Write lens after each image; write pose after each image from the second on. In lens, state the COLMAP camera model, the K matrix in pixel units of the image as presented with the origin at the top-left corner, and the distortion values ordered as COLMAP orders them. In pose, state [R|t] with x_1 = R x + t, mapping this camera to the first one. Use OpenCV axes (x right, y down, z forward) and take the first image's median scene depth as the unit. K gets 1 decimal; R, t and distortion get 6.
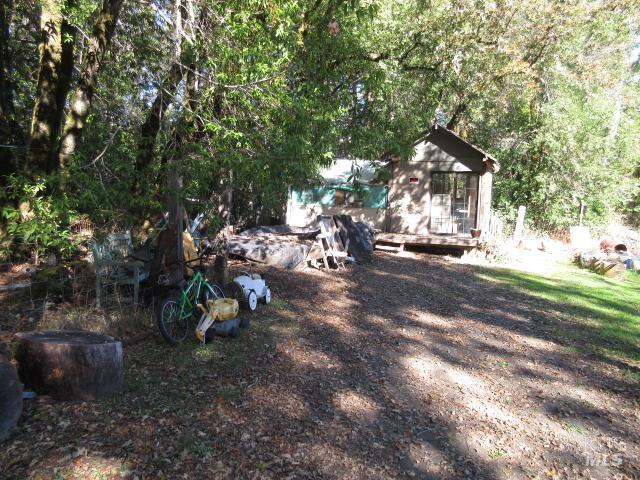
lens RADIAL K [[478.2, 0, 320.0], [0, 478.2, 240.0], [0, 0, 1]] dist [0.004136, 0.001938]
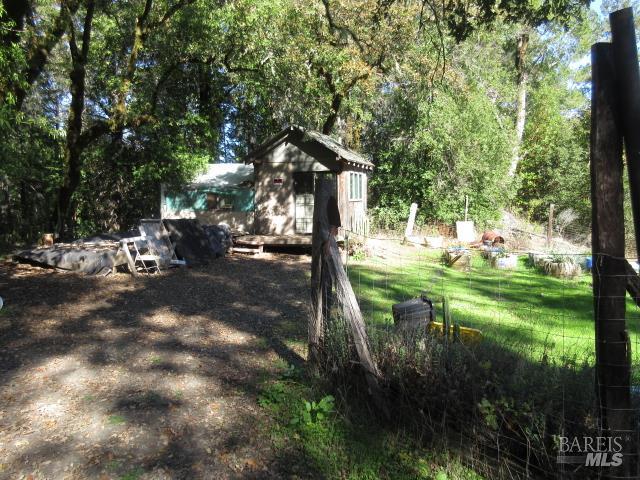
lens RADIAL K [[478.2, 0, 320.0], [0, 478.2, 240.0], [0, 0, 1]] dist [0.004136, 0.001938]
pose [[0.998372, -0.041485, 0.039134, 0.239610], [0.041957, 0.999055, -0.011330, 0.012568], [-0.038627, 0.012954, 0.999170, -0.008730]]
